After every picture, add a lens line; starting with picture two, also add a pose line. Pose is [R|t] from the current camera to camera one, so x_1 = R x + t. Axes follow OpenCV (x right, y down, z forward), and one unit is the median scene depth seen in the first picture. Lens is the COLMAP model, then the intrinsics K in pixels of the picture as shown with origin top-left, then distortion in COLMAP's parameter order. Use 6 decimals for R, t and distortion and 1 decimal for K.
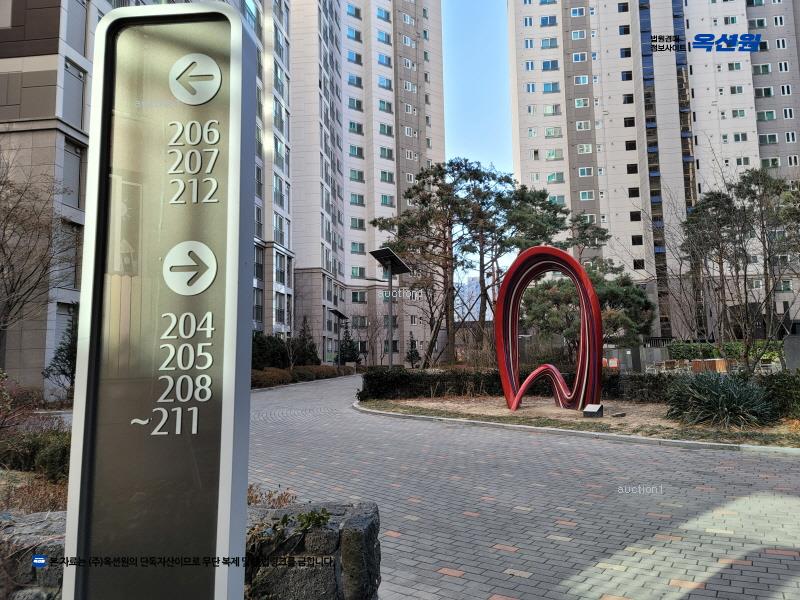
lens RADIAL K [[570.8, 0, 407.9], [0, 570.8, 297.8], [0, 0, 1]] dist [0.096768, -0.077773]
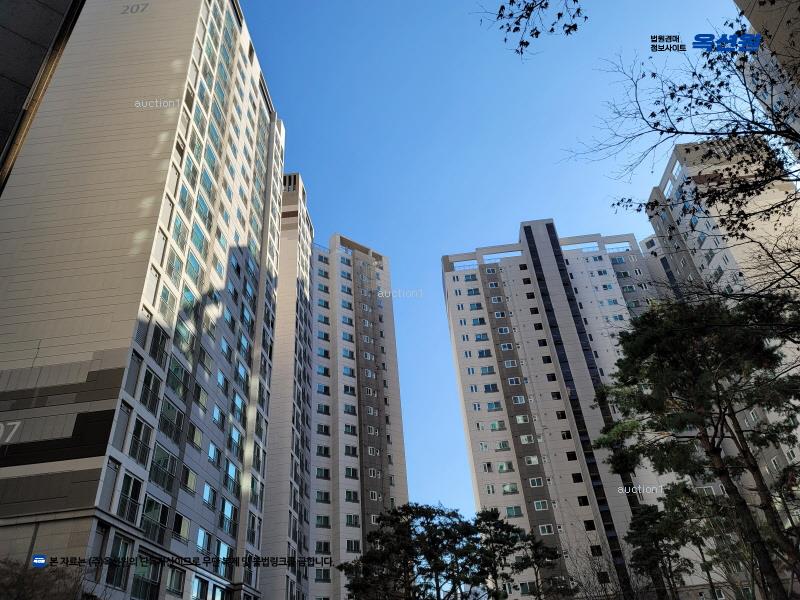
lens RADIAL K [[570.8, 0, 407.9], [0, 570.8, 297.8], [0, 0, 1]] dist [0.096768, -0.077773]
pose [[0.997276, -0.028809, 0.067894, 0.005292], [0.058057, 0.874372, -0.481771, -0.014389], [-0.045486, 0.484401, 0.873663, -0.121846]]
